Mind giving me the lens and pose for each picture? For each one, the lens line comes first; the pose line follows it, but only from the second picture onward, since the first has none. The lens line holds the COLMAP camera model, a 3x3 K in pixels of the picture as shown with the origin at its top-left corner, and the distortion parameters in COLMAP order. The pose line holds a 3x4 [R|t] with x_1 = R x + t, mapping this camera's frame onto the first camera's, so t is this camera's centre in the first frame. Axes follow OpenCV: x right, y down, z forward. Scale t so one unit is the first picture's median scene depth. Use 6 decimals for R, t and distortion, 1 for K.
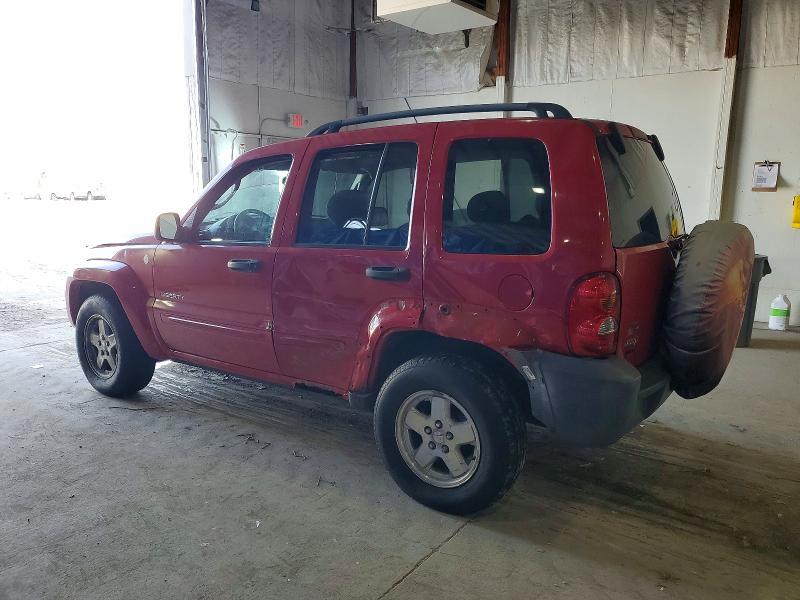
lens RADIAL K [[669.3, 0, 399.1], [0, 669.3, 303.9], [0, 0, 1]] dist [-0.006605, 0.002604]
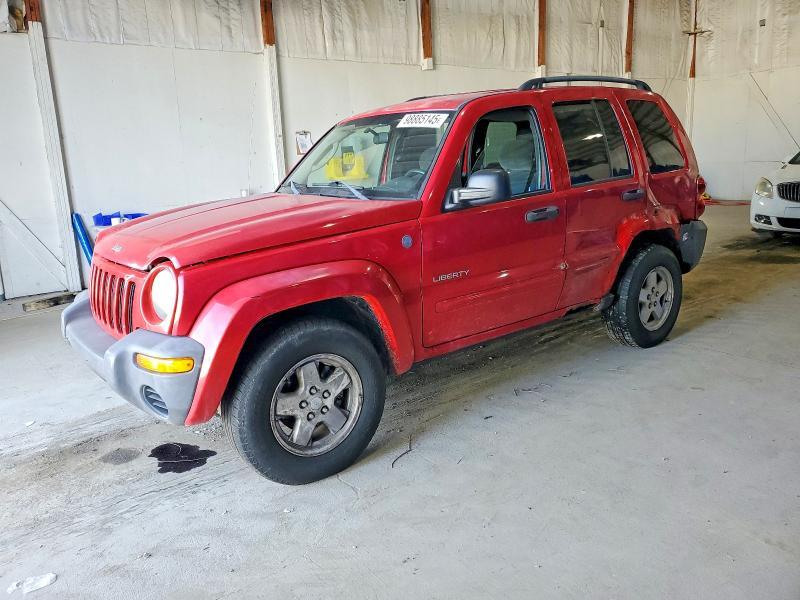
lens RADIAL K [[635.6, 0, 399.4], [0, 635.6, 297.8], [0, 0, 1]] dist [0.009227, 0.002335]
pose [[0.249693, -0.230934, 0.940385, -0.653620], [0.210722, 0.960830, 0.180003, -0.082851], [-0.945119, 0.153214, 0.288575, 0.506223]]
